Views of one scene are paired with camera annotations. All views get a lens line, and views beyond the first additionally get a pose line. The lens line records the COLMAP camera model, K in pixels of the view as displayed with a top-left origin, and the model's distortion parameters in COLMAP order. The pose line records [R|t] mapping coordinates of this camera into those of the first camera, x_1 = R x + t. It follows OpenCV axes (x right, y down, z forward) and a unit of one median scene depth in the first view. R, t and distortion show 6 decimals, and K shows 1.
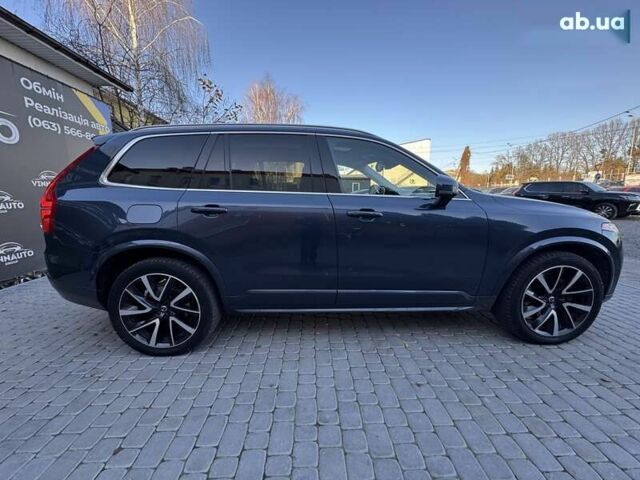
lens RADIAL K [[258.0, 0, 320.0], [0, 258.0, 240.0], [0, 0, 1]] dist [-0.002169, 0.000230]
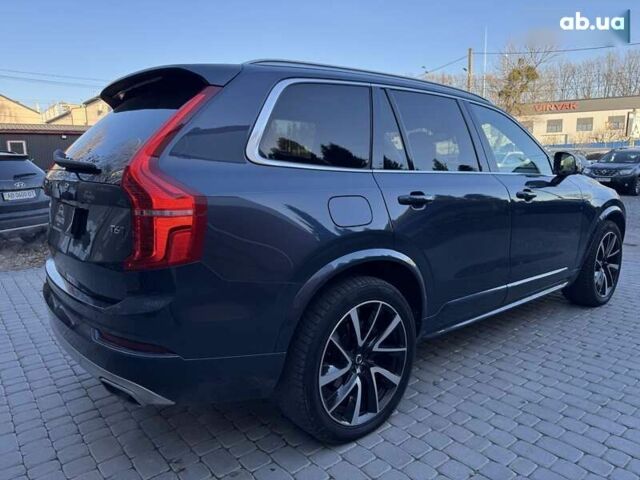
lens RADIAL K [[460.8, 0, 329.5], [0, 460.8, 241.6], [0, 0, 1]] dist [0.042585, -0.050413]
pose [[0.780354, -0.106079, 0.616275, -1.343545], [0.116019, 0.992957, 0.024008, -0.054723], [-0.614482, 0.052765, 0.787165, 0.145023]]
